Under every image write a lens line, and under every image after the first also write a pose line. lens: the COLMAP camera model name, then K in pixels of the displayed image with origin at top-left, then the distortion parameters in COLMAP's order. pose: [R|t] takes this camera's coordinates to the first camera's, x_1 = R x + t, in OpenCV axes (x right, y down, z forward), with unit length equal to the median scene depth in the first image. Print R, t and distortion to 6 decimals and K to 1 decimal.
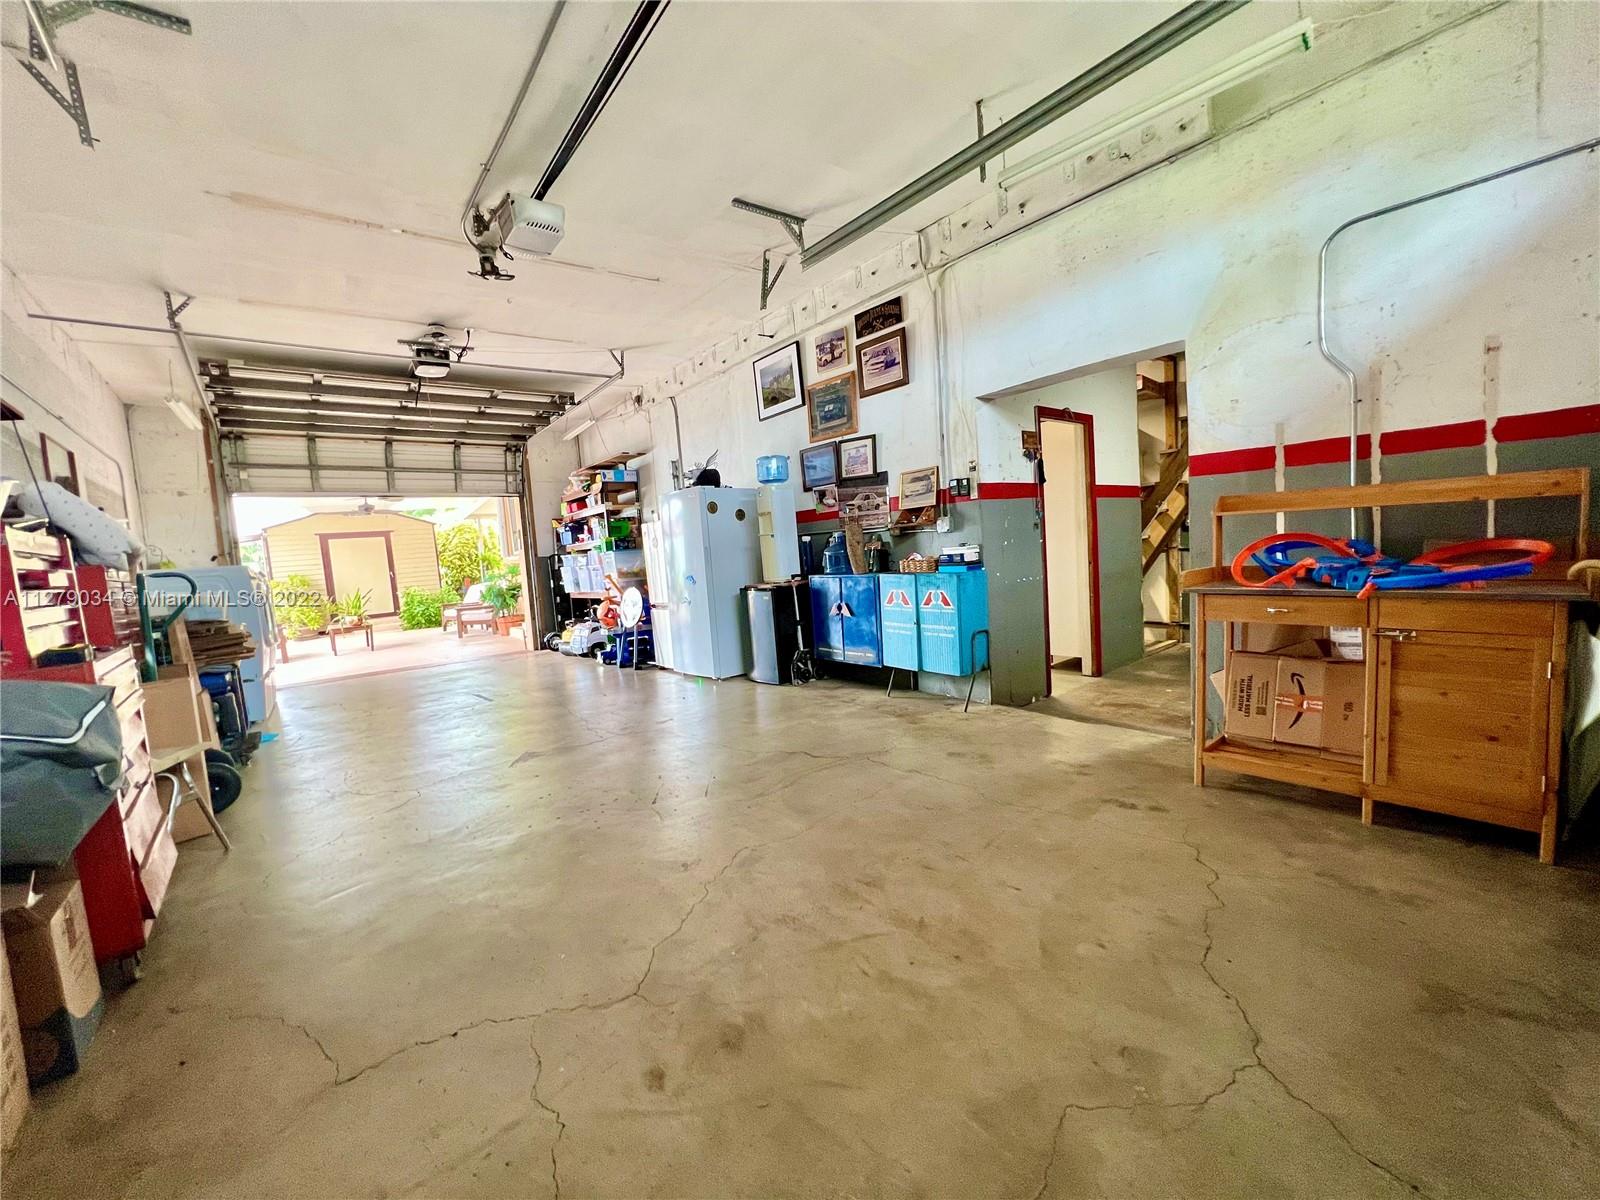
lens RADIAL K [[639.2, 0, 800.0], [0, 639.2, 600.0], [0, 0, 1]] dist [-0.000436, -0.000038]
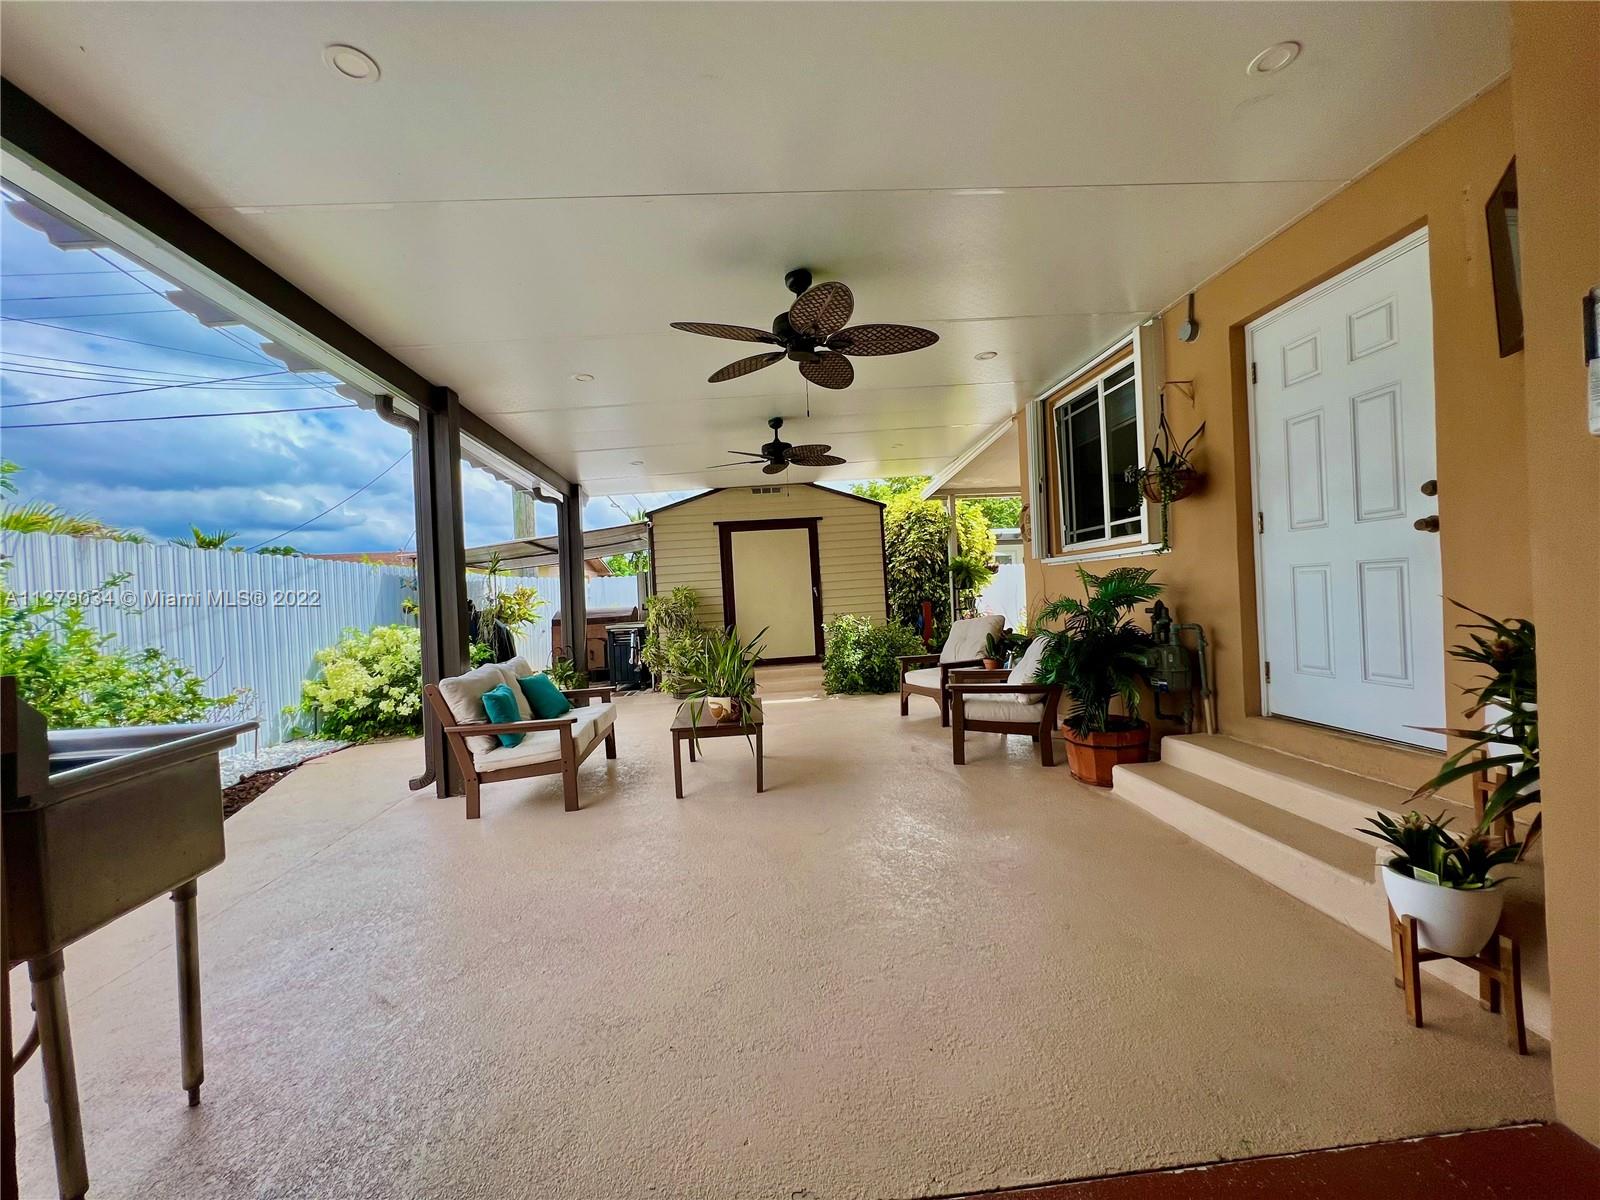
lens RADIAL K [[639.2, 0, 800.0], [0, 639.2, 600.0], [0, 0, 1]] dist [-0.000436, -0.000038]
pose [[0.826941, 0.034788, -0.561212, -0.331661], [-0.056000, 0.998217, -0.020639, -0.019816], [0.559493, 0.048495, 0.827415, 0.522937]]
